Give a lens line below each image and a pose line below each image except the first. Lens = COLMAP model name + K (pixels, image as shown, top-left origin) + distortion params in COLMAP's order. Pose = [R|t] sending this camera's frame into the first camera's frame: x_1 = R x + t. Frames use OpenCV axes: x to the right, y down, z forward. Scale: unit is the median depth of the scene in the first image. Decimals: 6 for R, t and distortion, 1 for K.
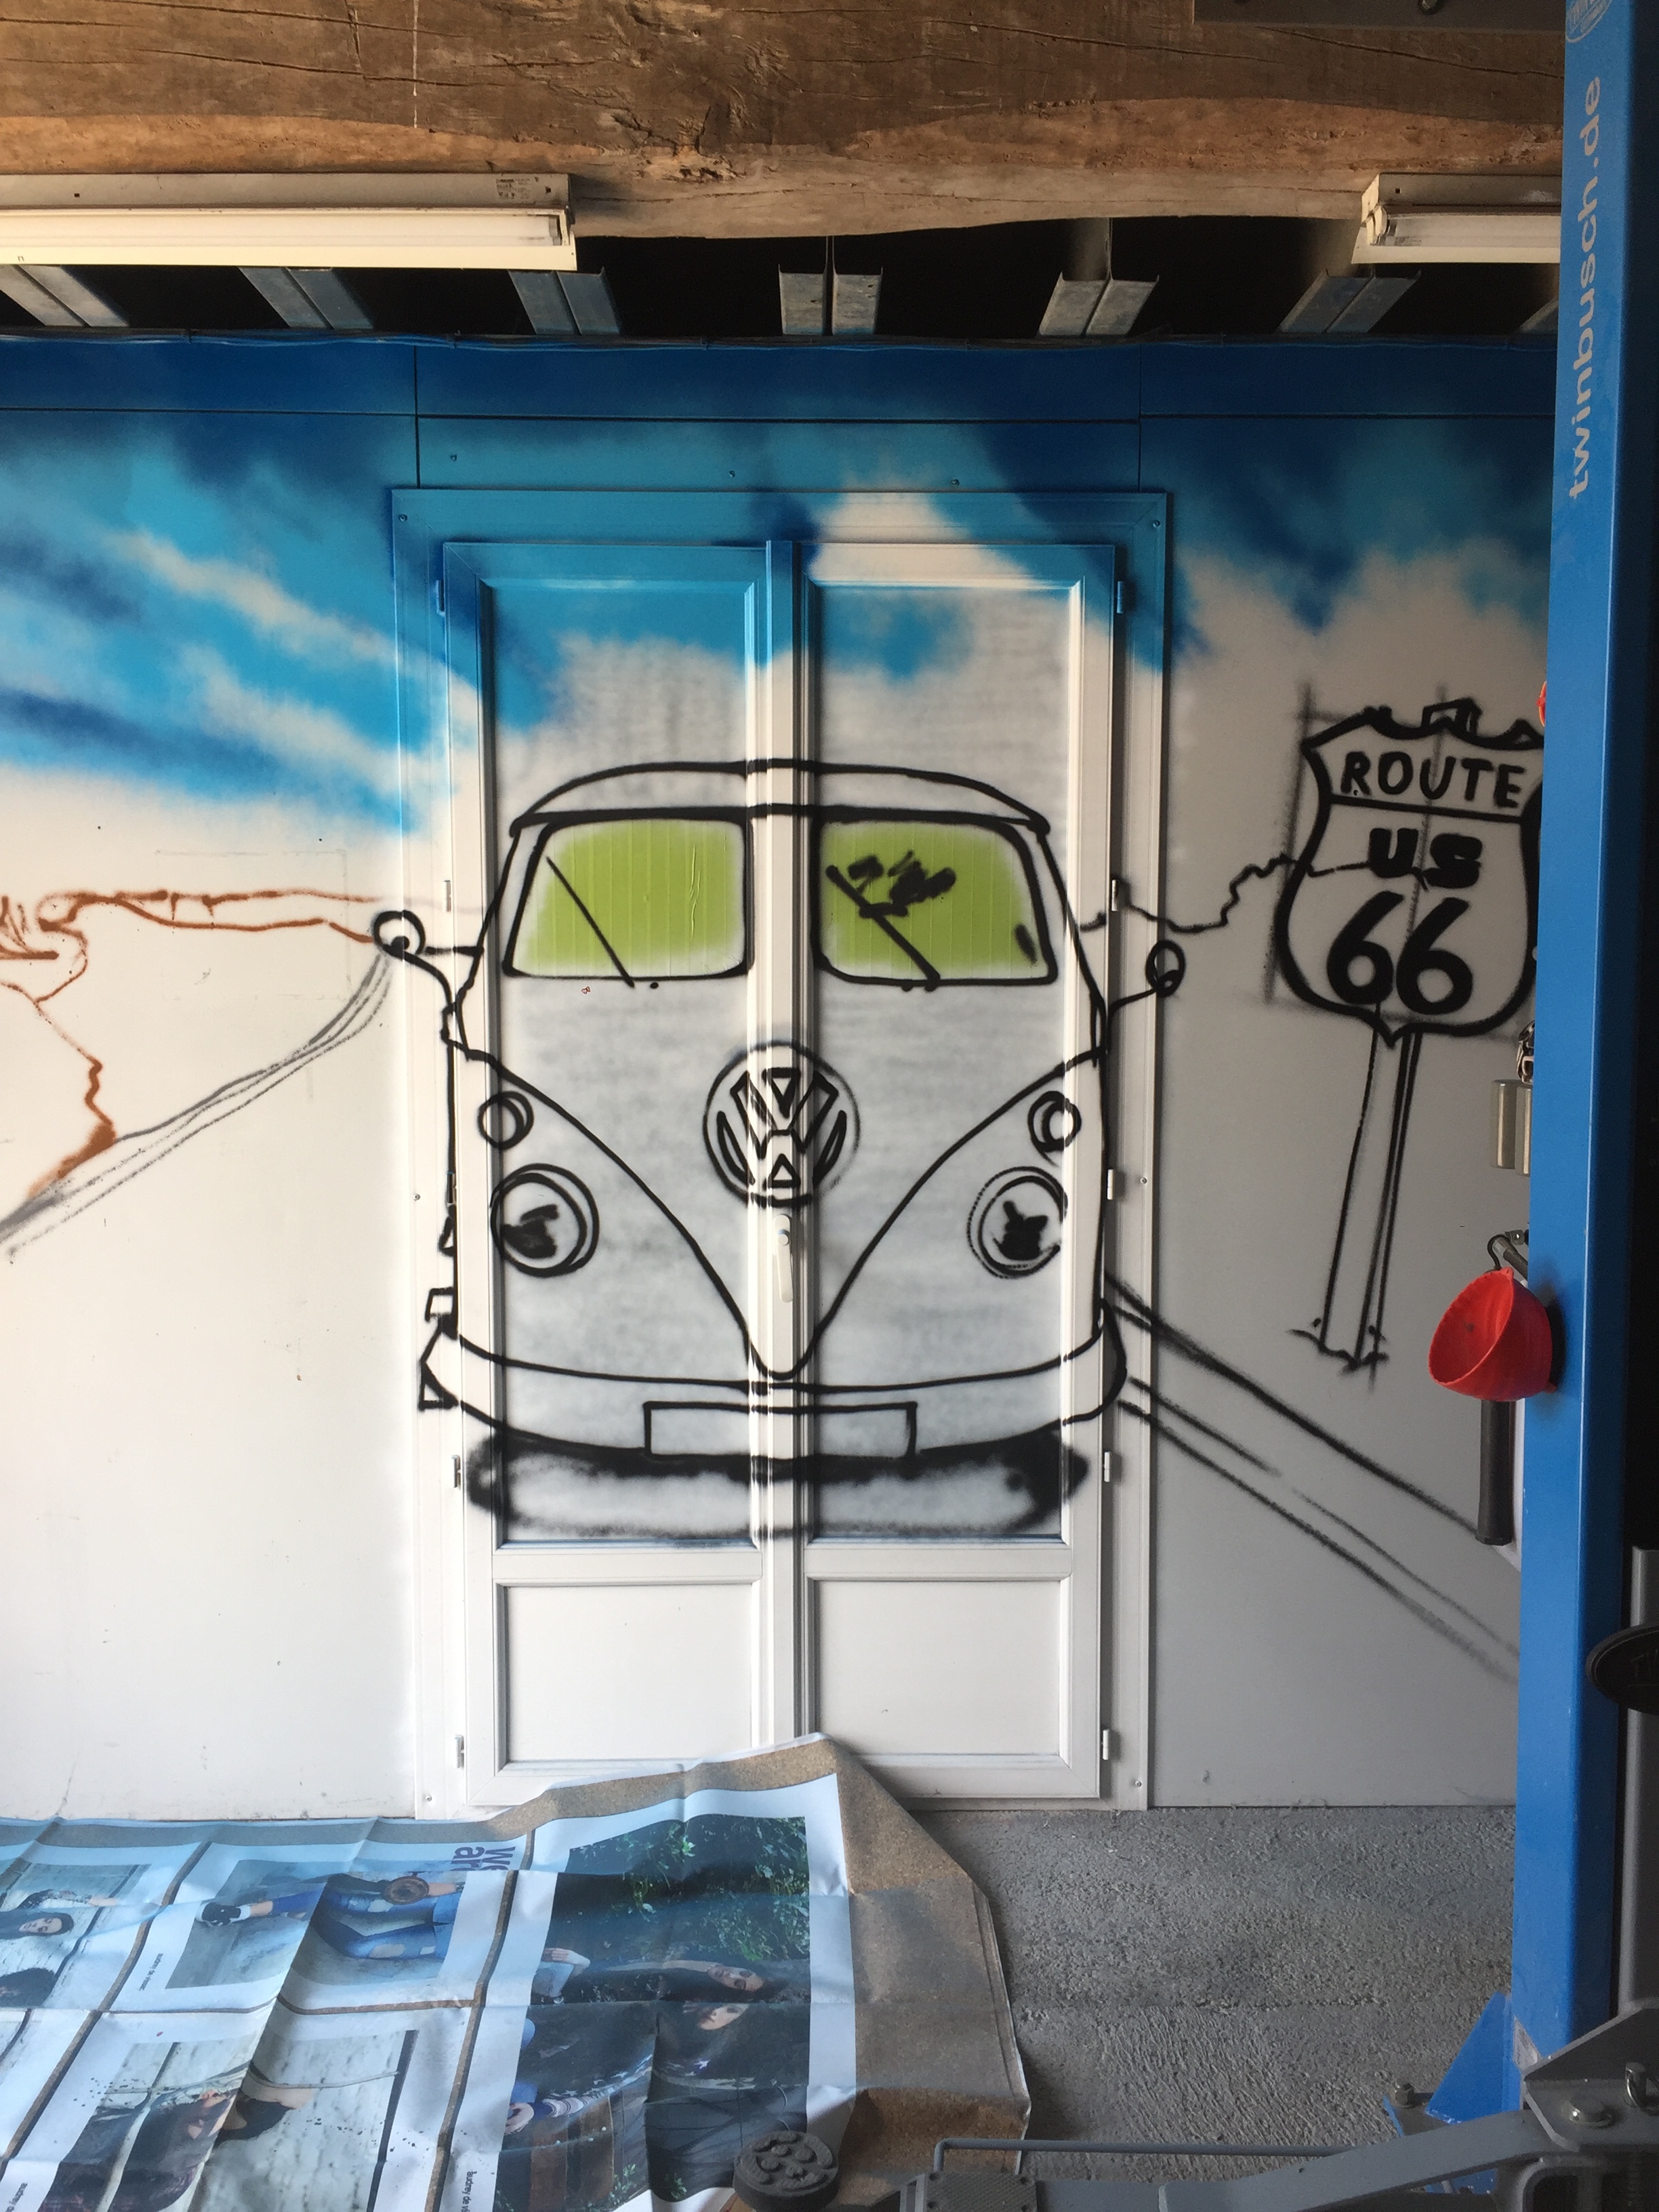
lens RADIAL K [[1772.9, 0, 878.8], [0, 1772.9, 1101.1], [0, 0, 1]] dist [0.056301, -0.101766]
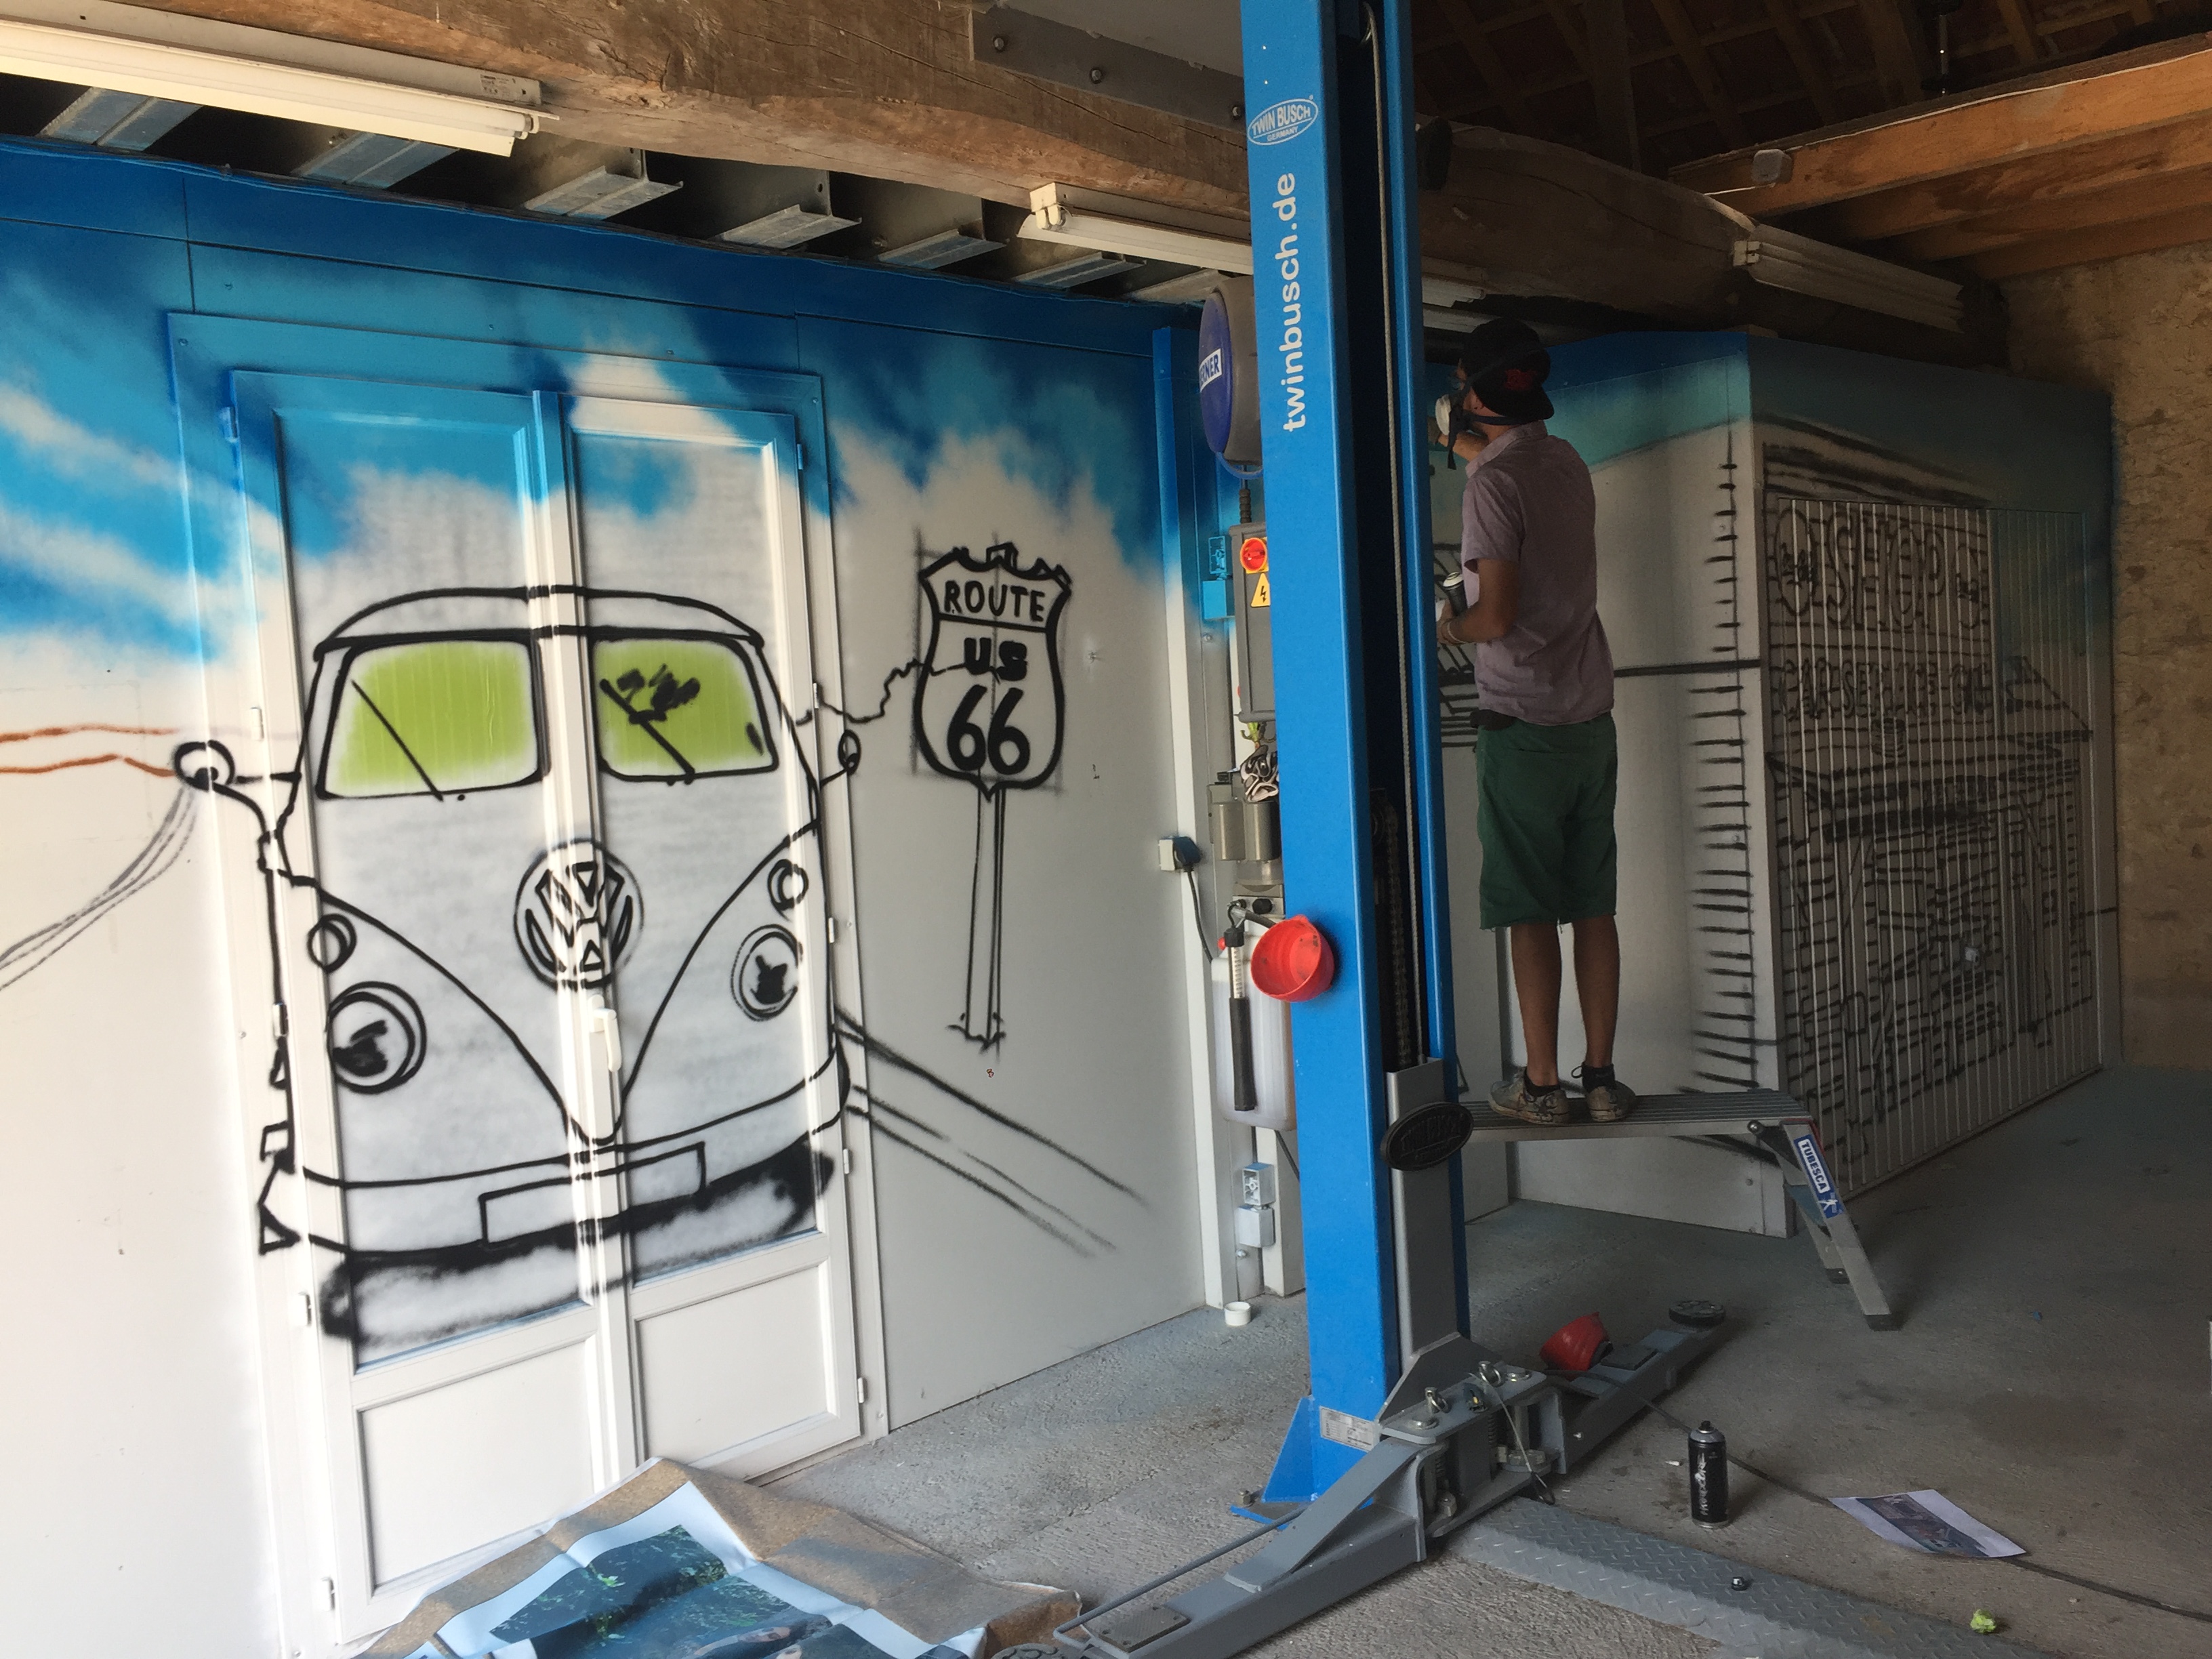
lens RADIAL K [[1772.9, 0, 1063.3], [0, 1772.9, 835.7], [0, 0, 1]] dist [0.056301, -0.101766]
pose [[0.744925, -0.093833, 0.660517, -0.561669], [0.118523, 0.992924, 0.007385, -0.007835], [-0.656536, 0.072786, 0.750775, -0.030738]]
